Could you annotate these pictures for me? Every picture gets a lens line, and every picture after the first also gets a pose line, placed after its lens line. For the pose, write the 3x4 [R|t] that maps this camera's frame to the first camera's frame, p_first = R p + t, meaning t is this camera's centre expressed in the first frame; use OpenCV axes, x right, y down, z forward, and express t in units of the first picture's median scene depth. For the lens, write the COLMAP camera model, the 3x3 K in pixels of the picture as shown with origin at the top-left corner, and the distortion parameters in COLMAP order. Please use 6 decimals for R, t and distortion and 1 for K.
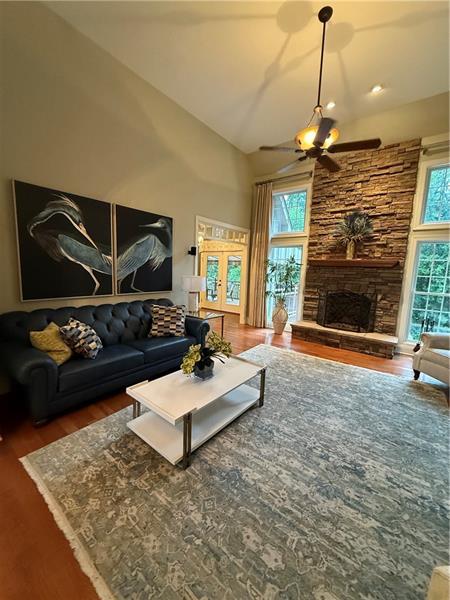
lens RADIAL K [[237.3, 0, 225.0], [0, 237.3, 300.0], [0, 0, 1]] dist [-0.000441, -0.000081]
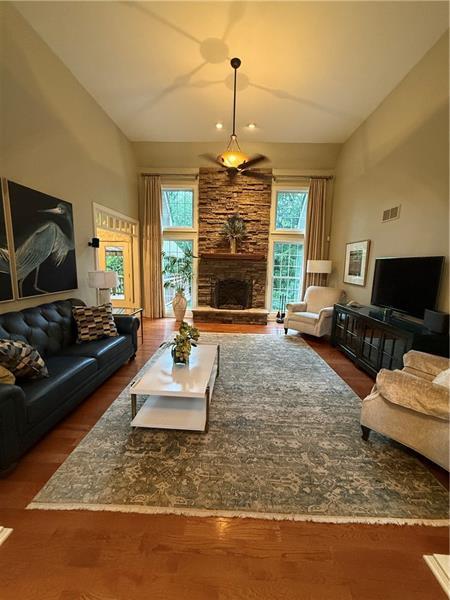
lens RADIAL K [[237.3, 0, 225.0], [0, 237.3, 300.0], [0, 0, 1]] dist [-0.000441, -0.000081]
pose [[0.815388, -0.103309, 0.569622, -0.287497], [0.077404, 0.994569, 0.069580, -0.016943], [-0.573717, -0.012644, 0.818956, -0.017979]]
